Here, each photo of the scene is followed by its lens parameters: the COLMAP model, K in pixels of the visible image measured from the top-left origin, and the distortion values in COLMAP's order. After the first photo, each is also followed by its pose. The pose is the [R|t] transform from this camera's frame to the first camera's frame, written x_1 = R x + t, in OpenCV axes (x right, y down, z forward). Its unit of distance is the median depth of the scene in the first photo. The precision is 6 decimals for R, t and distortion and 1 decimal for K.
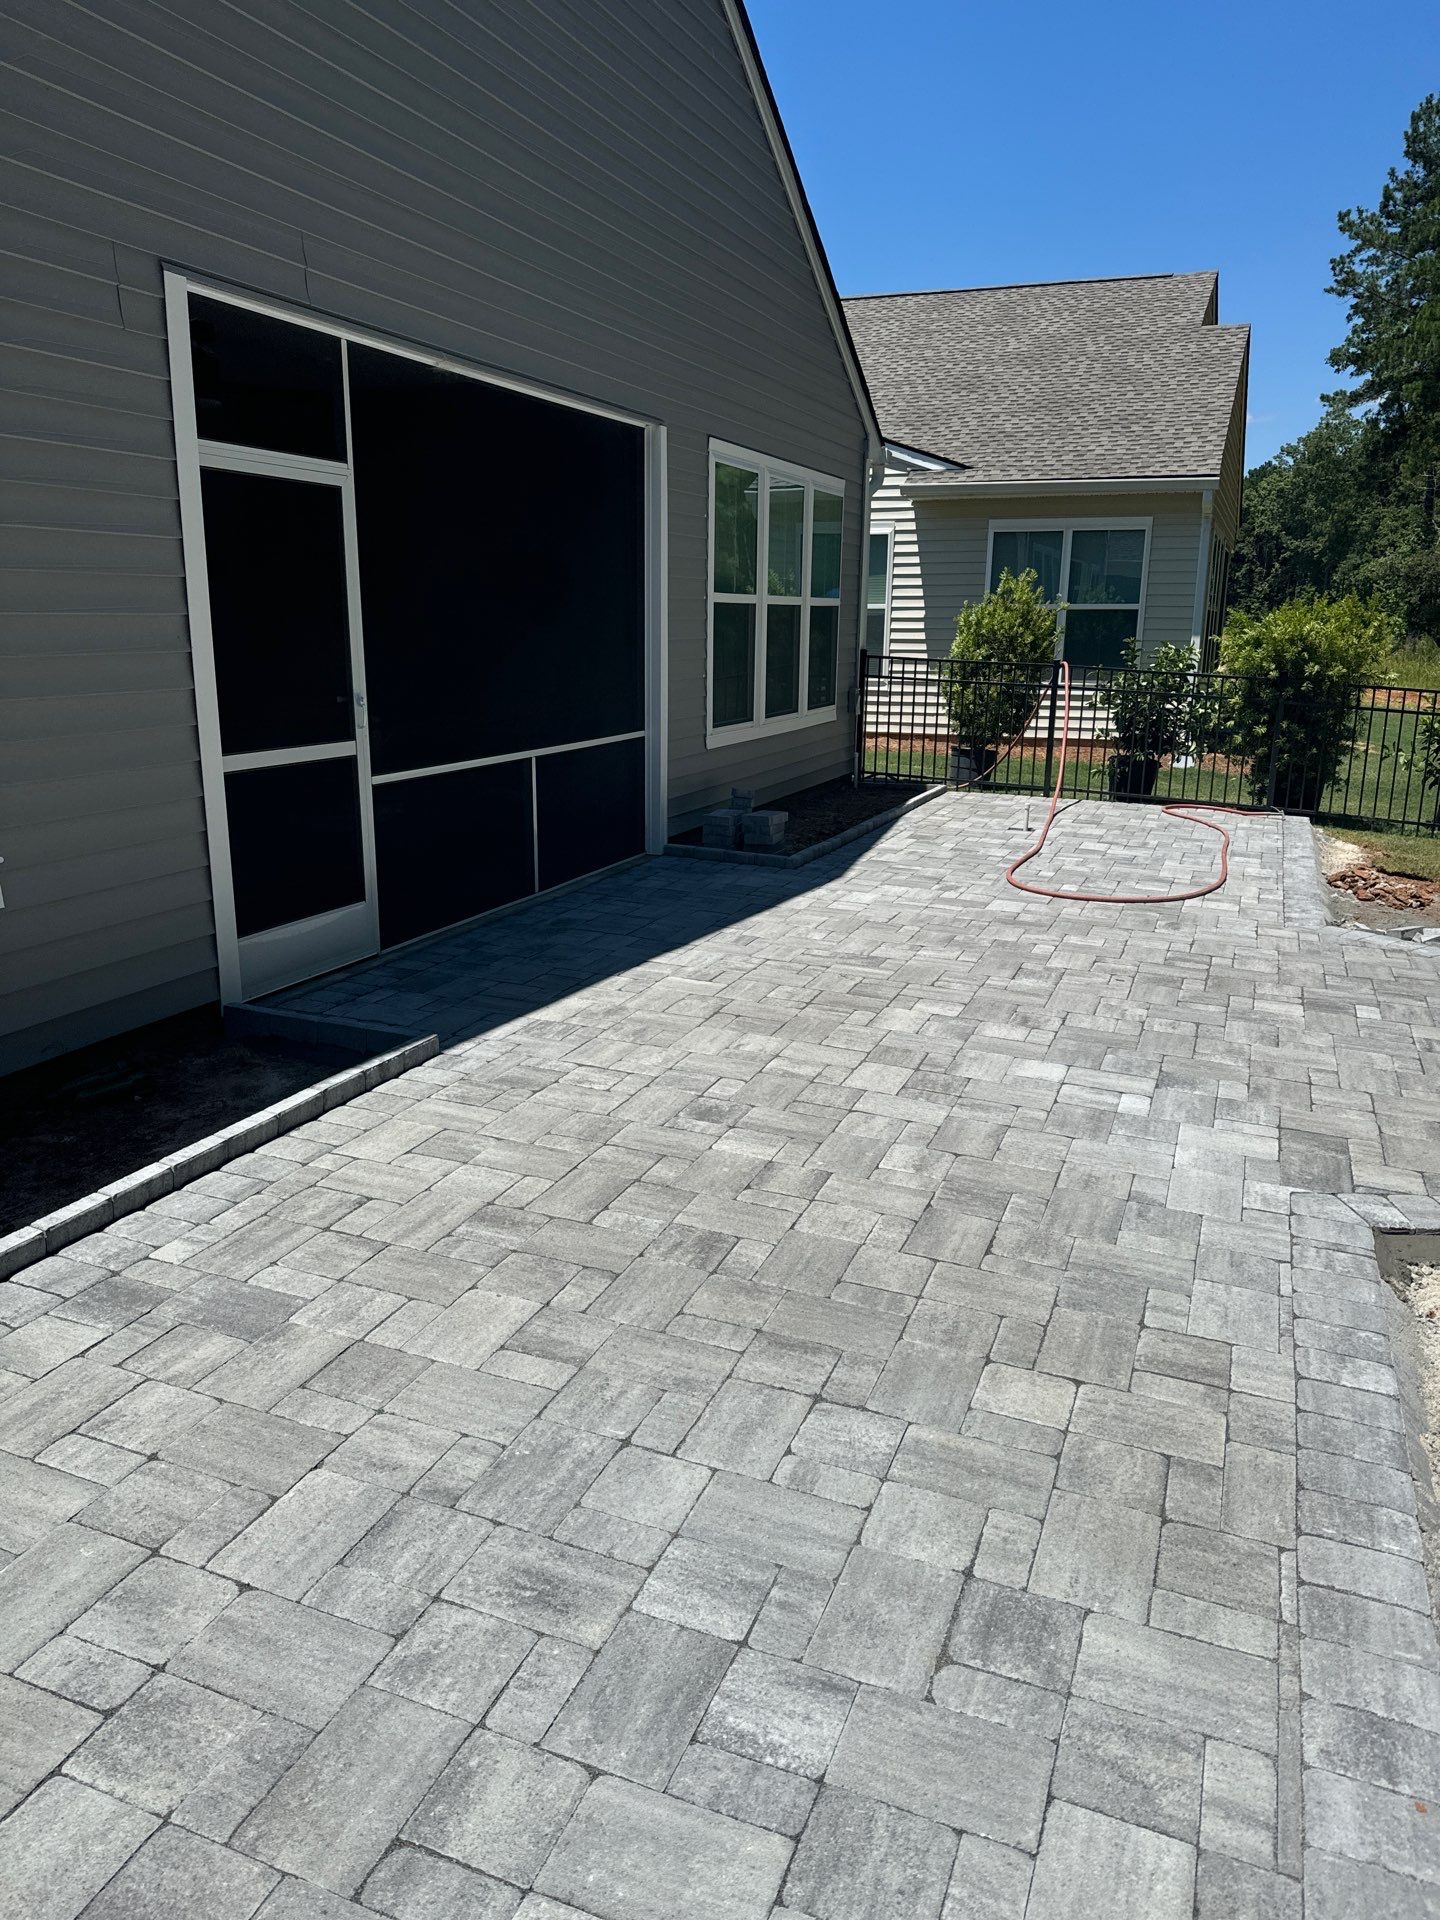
lens RADIAL K [[1318.8, 0, 720.0], [0, 1318.8, 960.0], [0, 0, 1]] dist [0.069757, -0.102387]
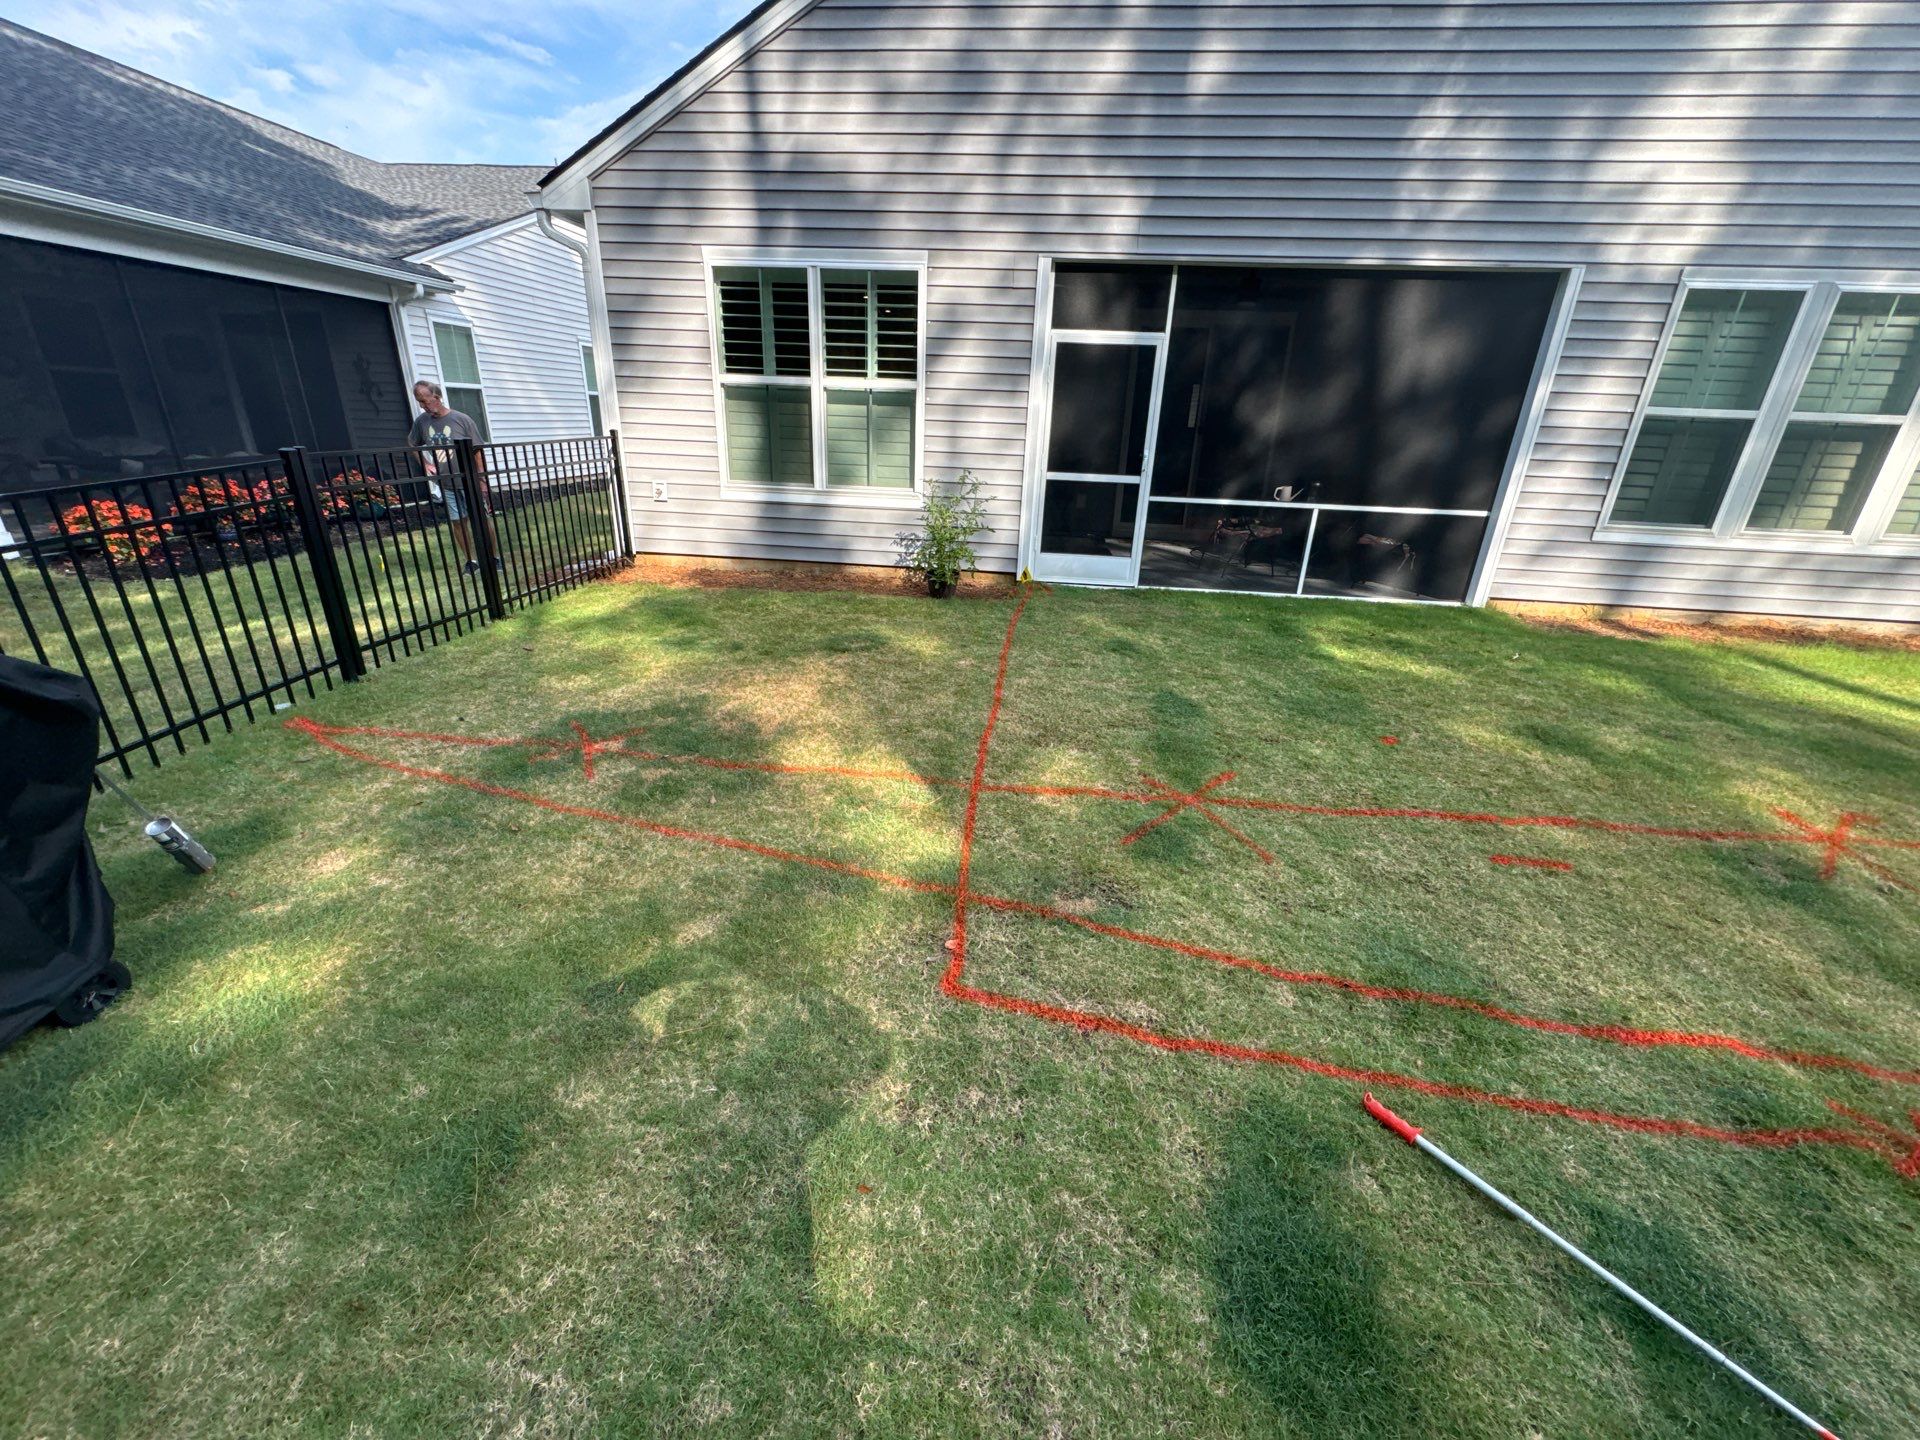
lens RADIAL K [[739.4, 0, 960.0], [0, 739.4, 720.0], [0, 0, 1]] dist [0.000057, -0.000179]
pose [[0.282712, 0.359939, -0.889111, 0.864640], [-0.273398, 0.918713, 0.284990, -0.077364], [0.919417, 0.162511, 0.358138, 0.446444]]
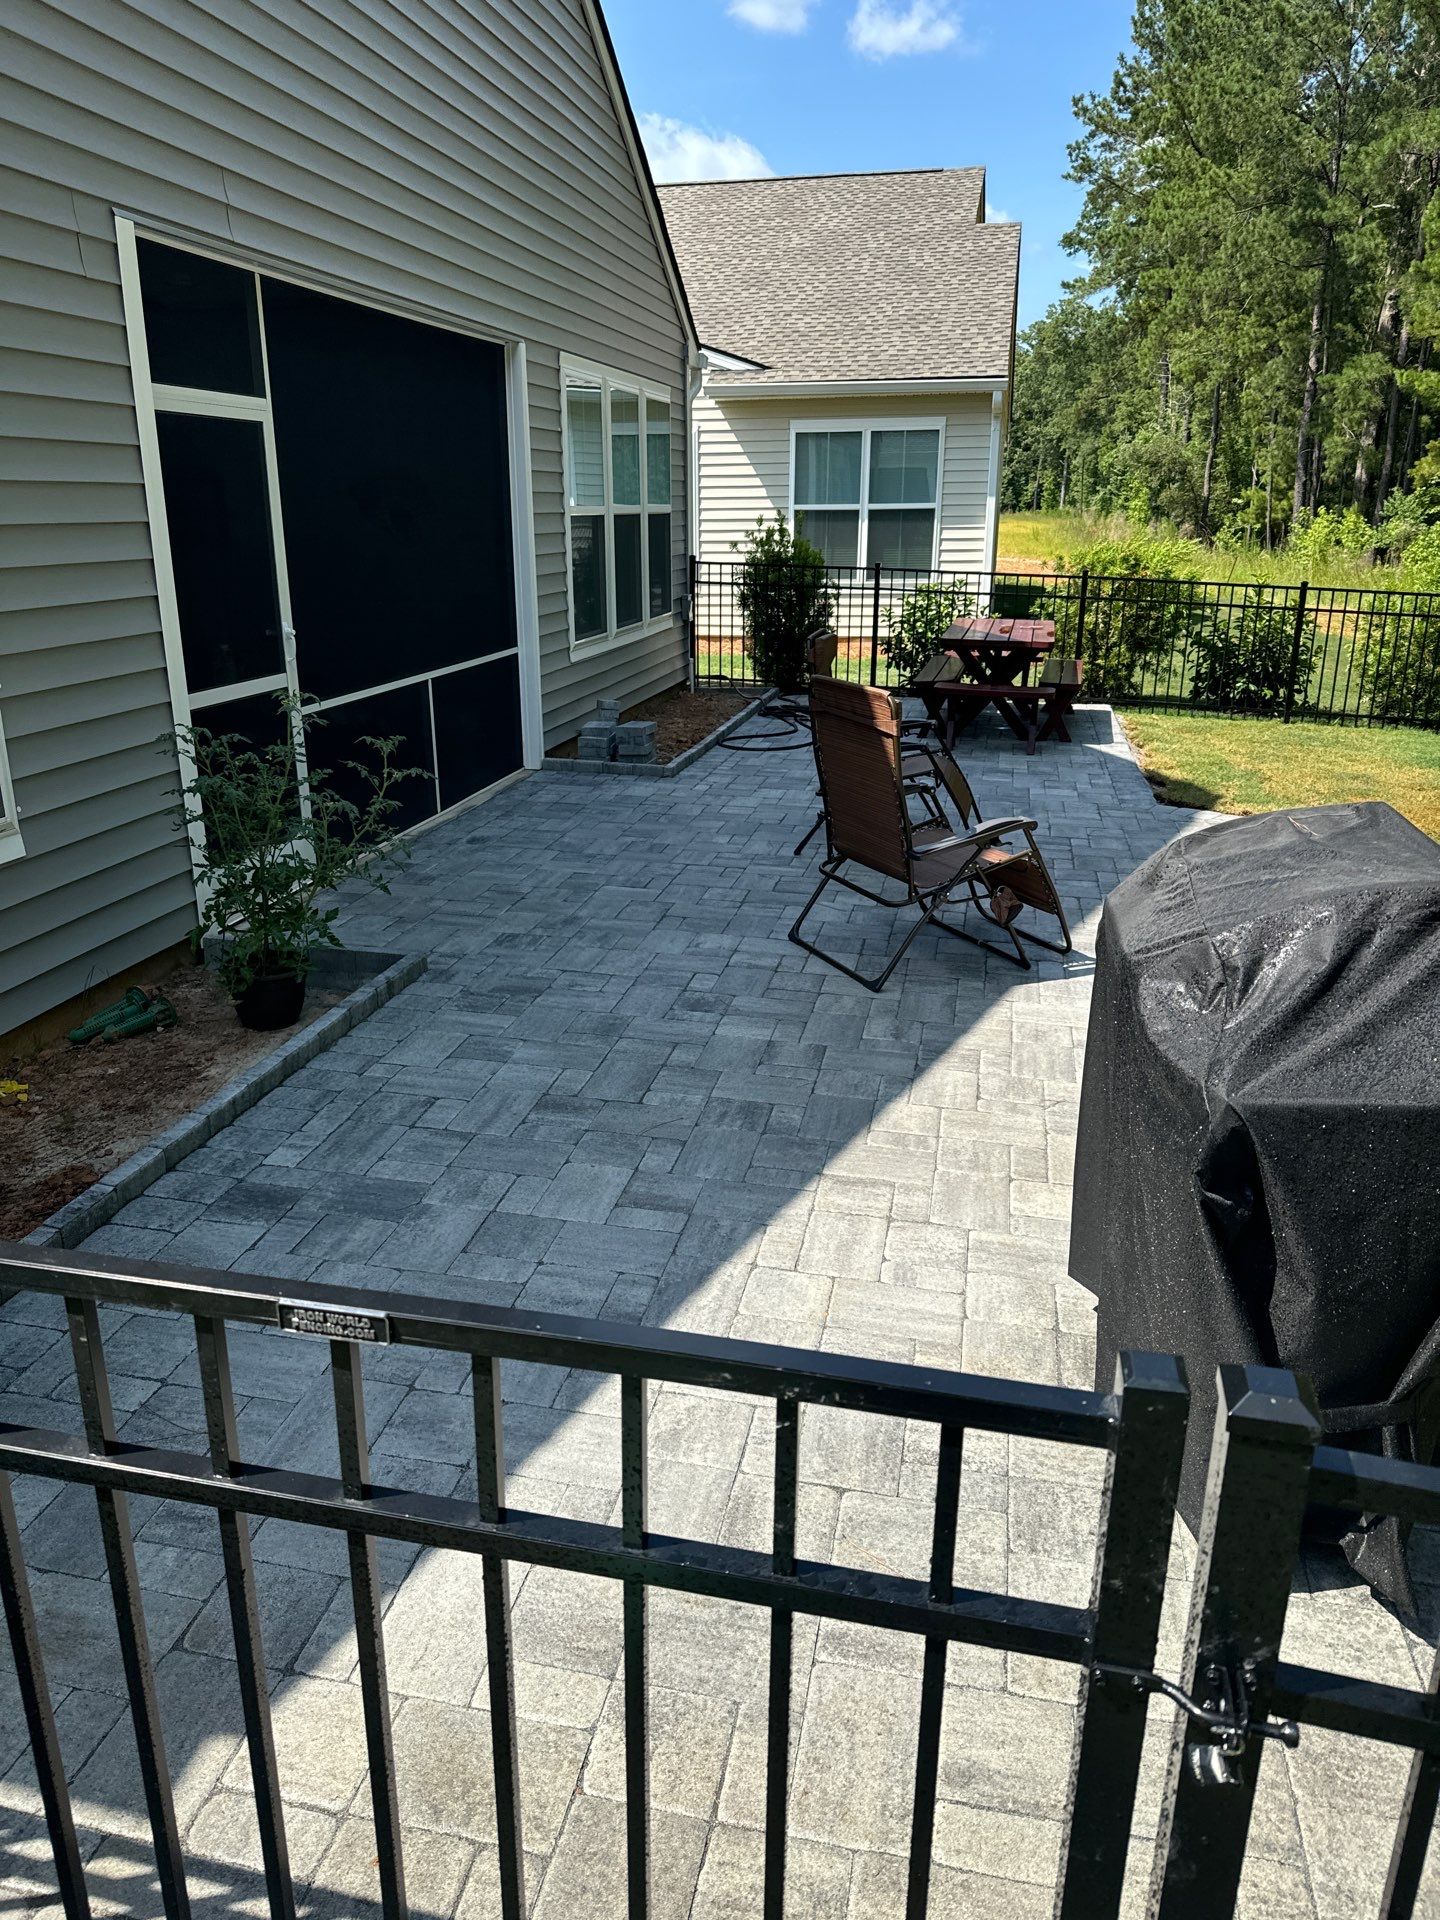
lens RADIAL K [[1330.8, 0, 698.8], [0, 1330.8, 950.6], [0, 0, 1]] dist [0.075422, -0.124632]
pose [[0.986892, -0.068639, 0.146060, -0.139891], [0.059093, 0.995884, 0.068722, -0.004815], [-0.150176, -0.059190, 0.986886, -0.088197]]
